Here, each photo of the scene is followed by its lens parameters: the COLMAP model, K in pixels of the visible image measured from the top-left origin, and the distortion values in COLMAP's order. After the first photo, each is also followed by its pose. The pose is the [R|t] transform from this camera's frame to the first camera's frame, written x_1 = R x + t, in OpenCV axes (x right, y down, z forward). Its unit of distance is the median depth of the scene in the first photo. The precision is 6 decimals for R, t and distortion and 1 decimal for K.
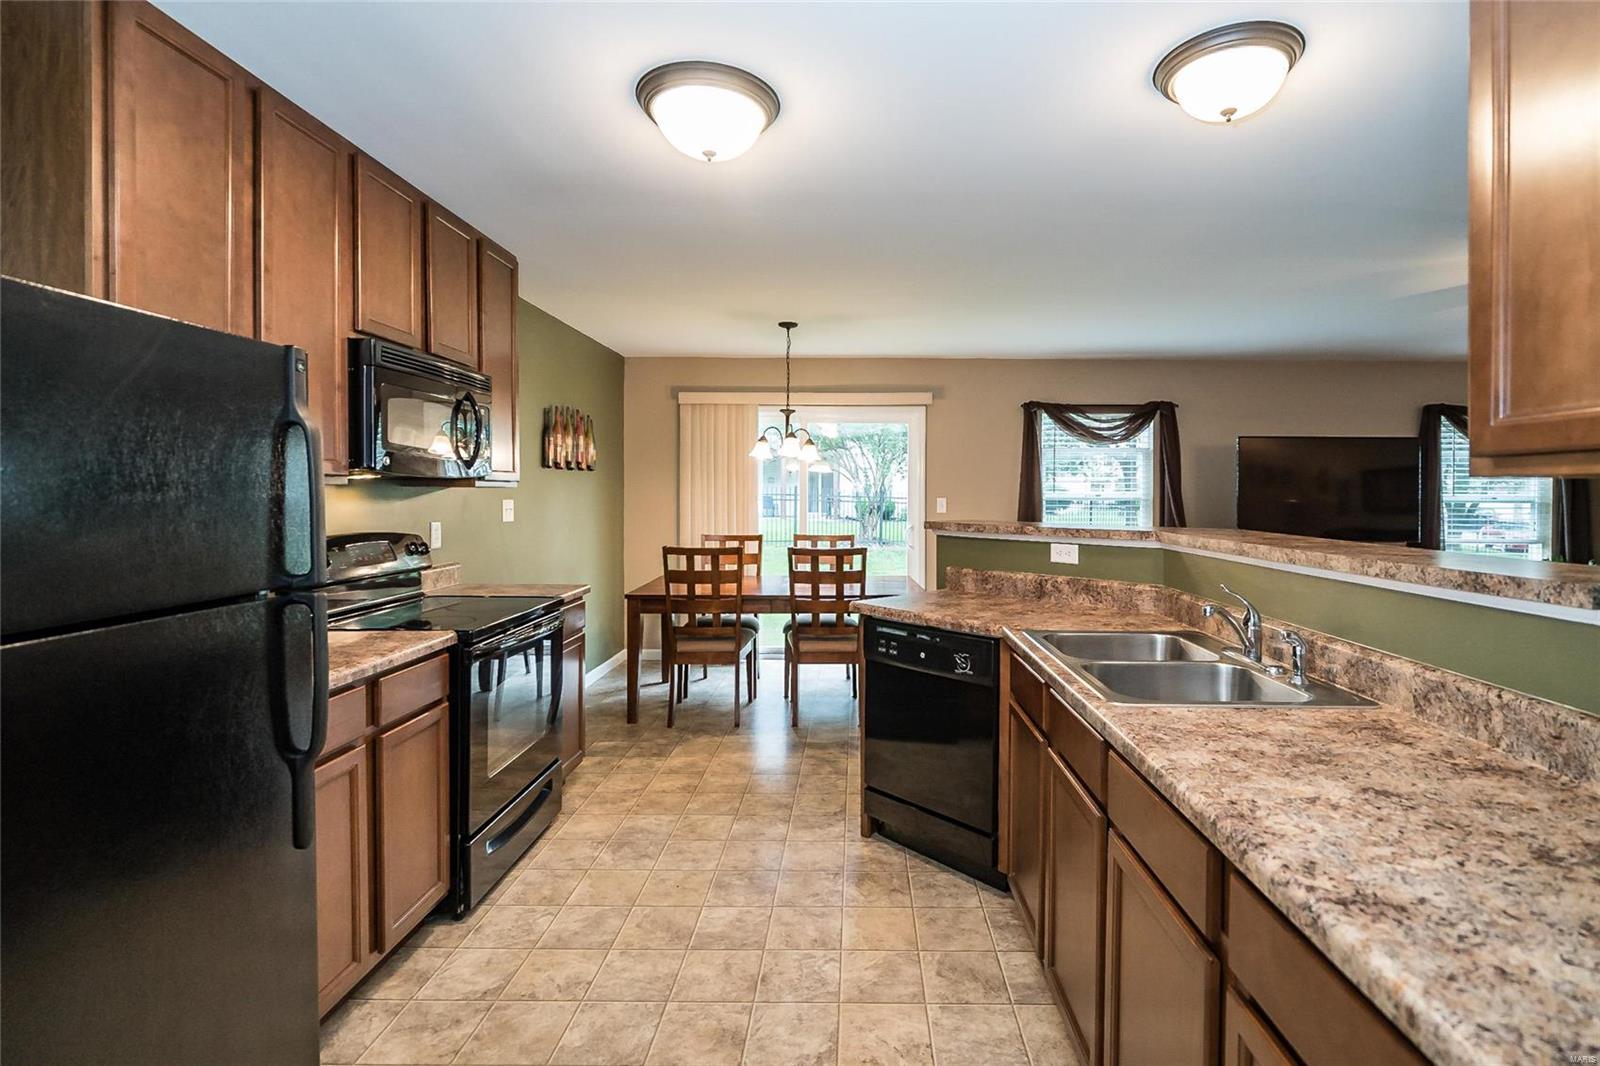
lens RADIAL K [[723.3, 0, 808.0], [0, 723.3, 503.4], [0, 0, 1]] dist [0.000505, 0.000234]
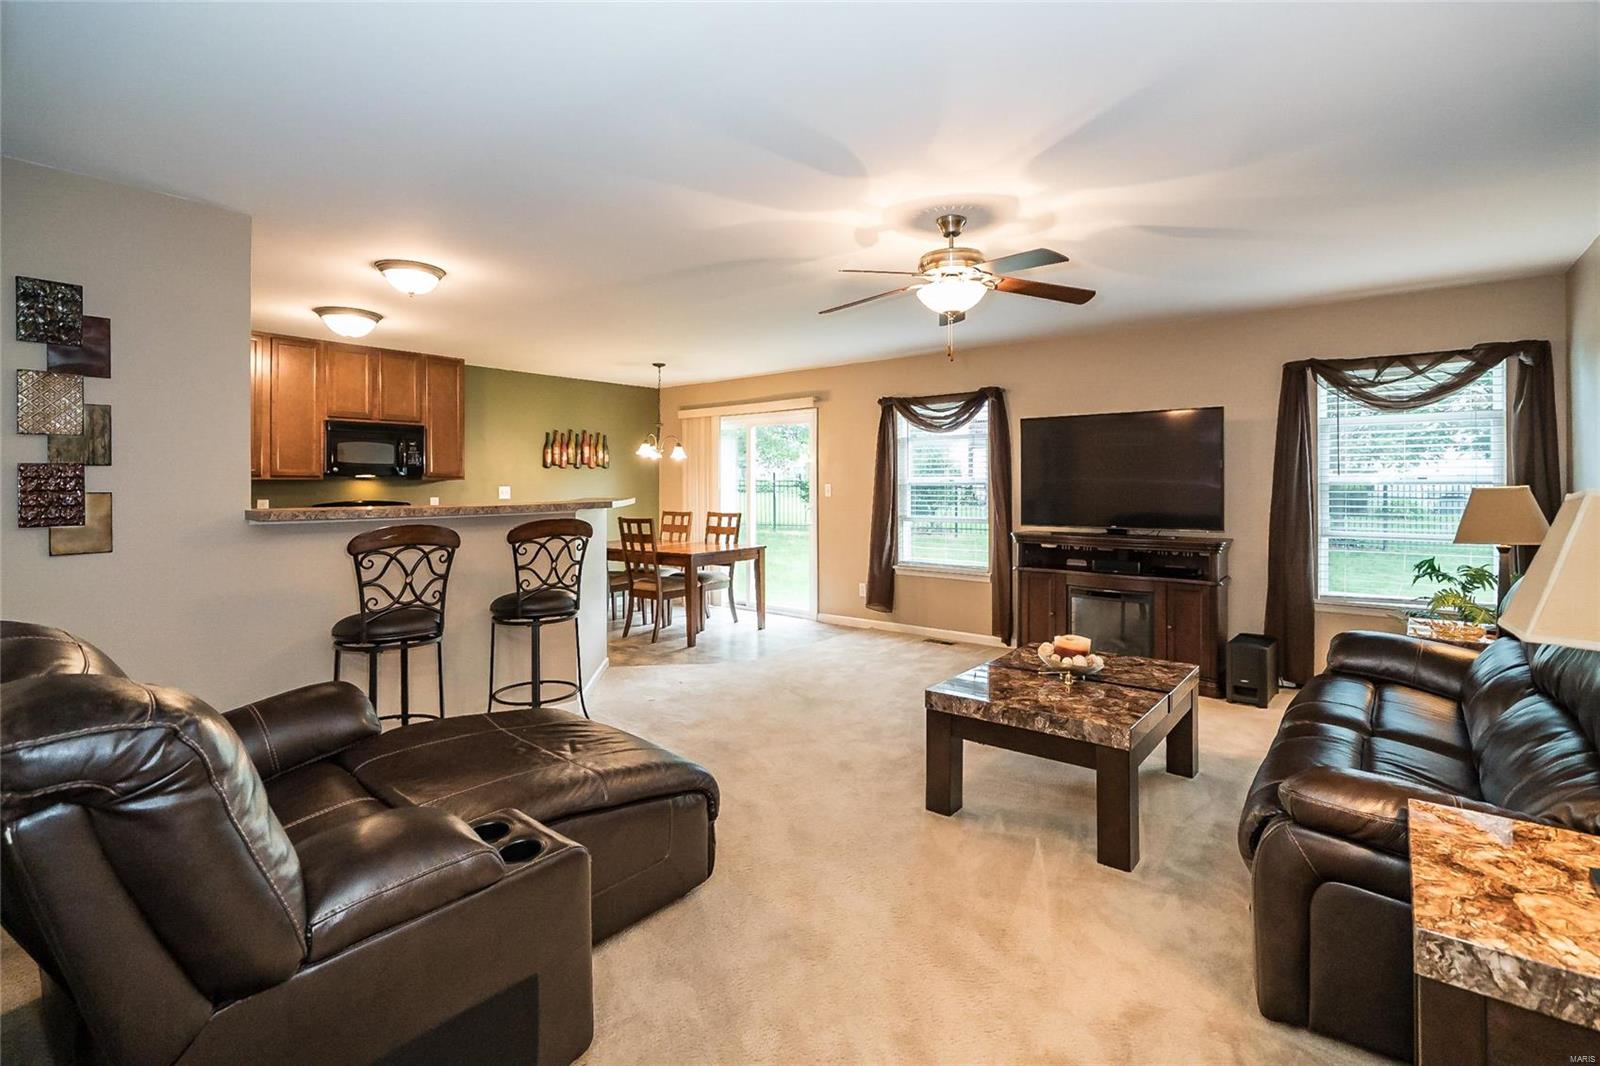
lens RADIAL K [[723.3, 0, 808.0], [0, 723.3, 503.4], [0, 0, 1]] dist [0.000505, 0.000234]
pose [[0.784177, 0.009345, -0.620467, 1.362934], [0.001228, 0.999861, 0.016611, 0.007528], [0.620536, -0.013788, 0.784057, 0.062395]]
